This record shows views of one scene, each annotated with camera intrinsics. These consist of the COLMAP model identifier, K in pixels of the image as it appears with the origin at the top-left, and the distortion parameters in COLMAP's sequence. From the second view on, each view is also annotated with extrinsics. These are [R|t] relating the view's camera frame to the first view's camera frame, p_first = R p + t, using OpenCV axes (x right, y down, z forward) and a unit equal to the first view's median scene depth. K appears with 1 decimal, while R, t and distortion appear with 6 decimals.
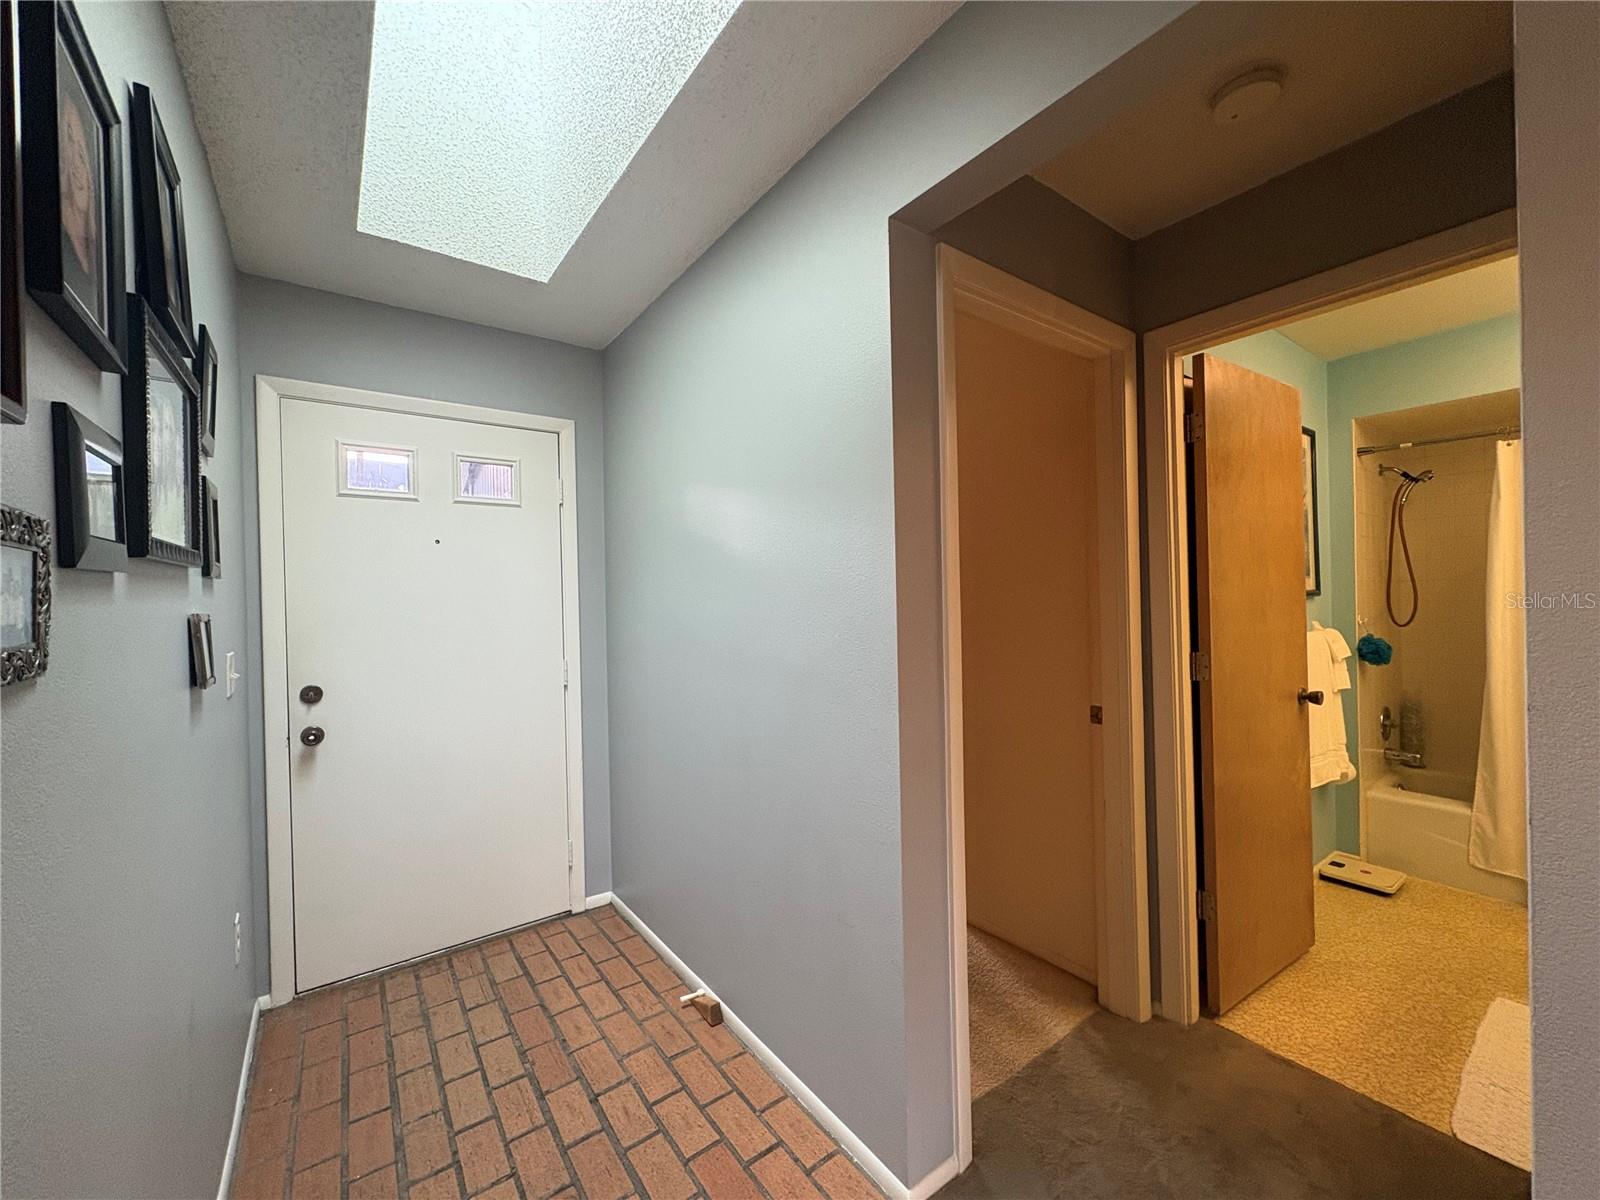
lens RADIAL K [[638.8, 0, 801.6], [0, 638.8, 598.0], [0, 0, 1]] dist [0.001412, -0.000251]
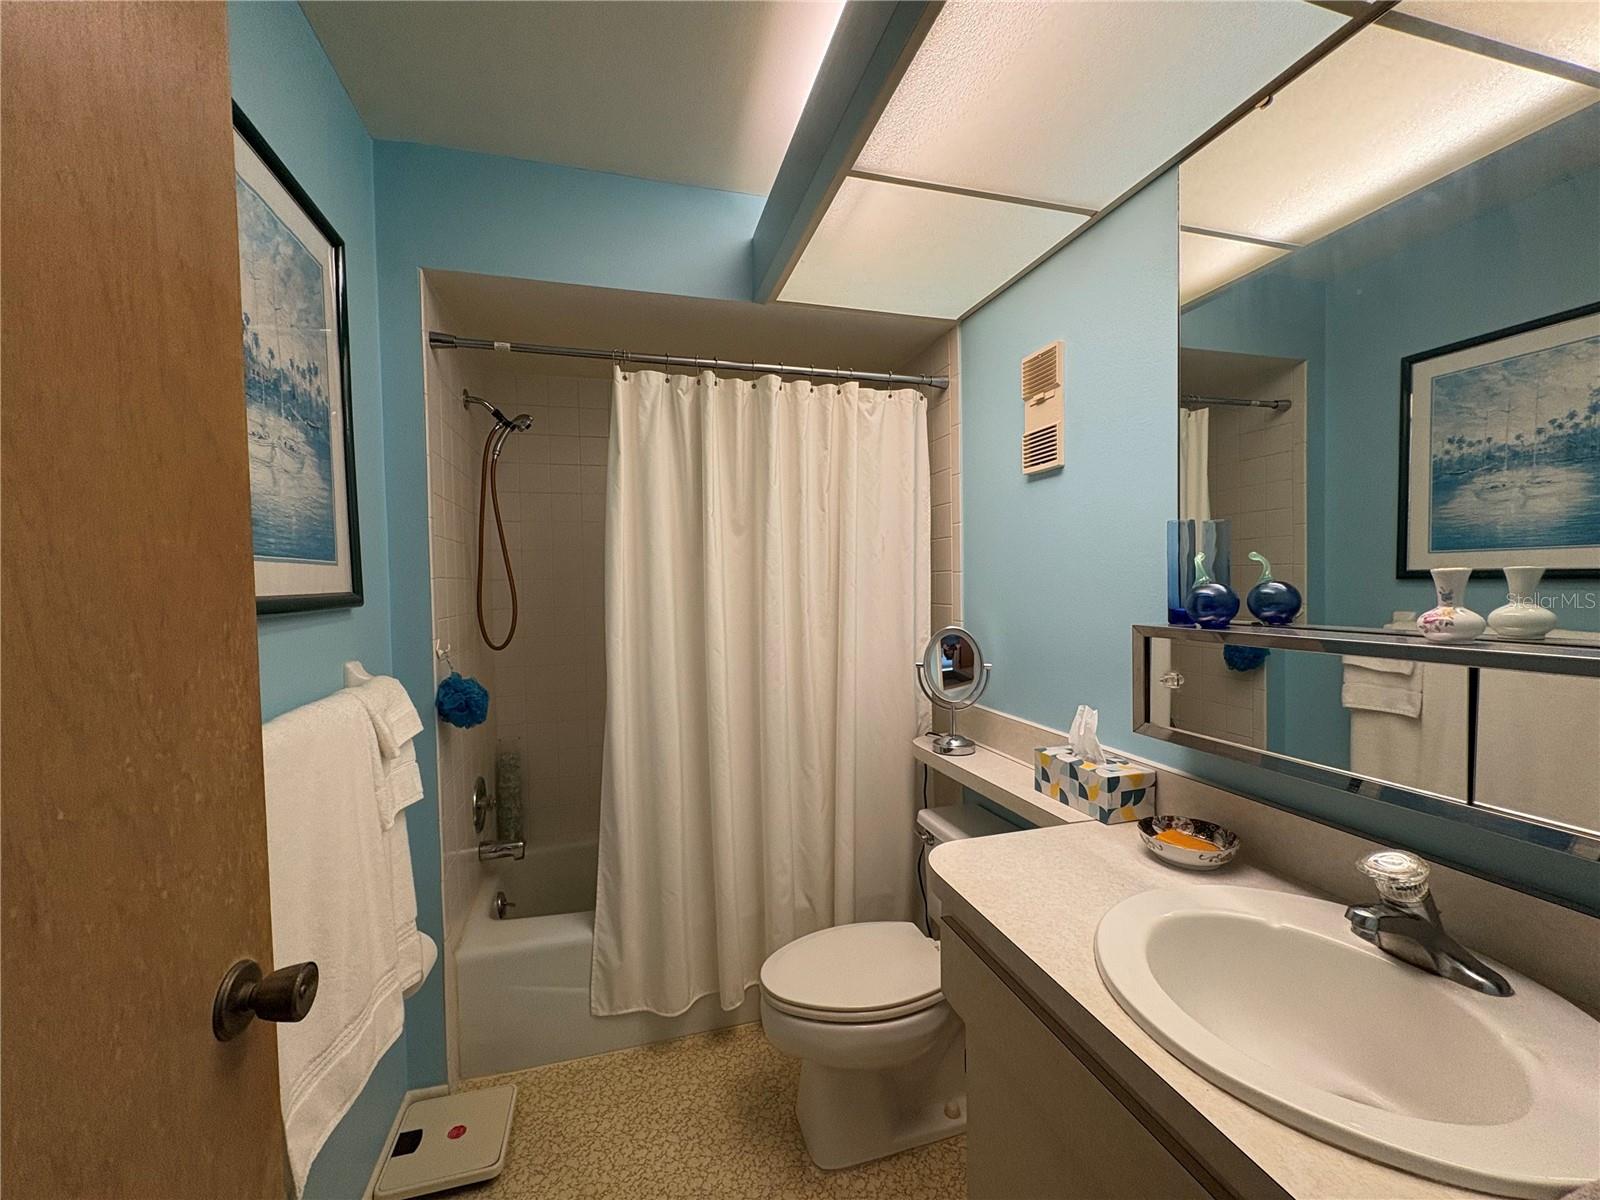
lens RADIAL K [[638.8, 0, 801.6], [0, 638.8, 598.0], [0, 0, 1]] dist [0.001412, -0.000251]
pose [[0.343916, -0.008766, 0.938960, 0.473443], [0.016261, 0.999862, 0.003379, -0.005461], [-0.938860, 0.014106, 0.344011, 0.527921]]
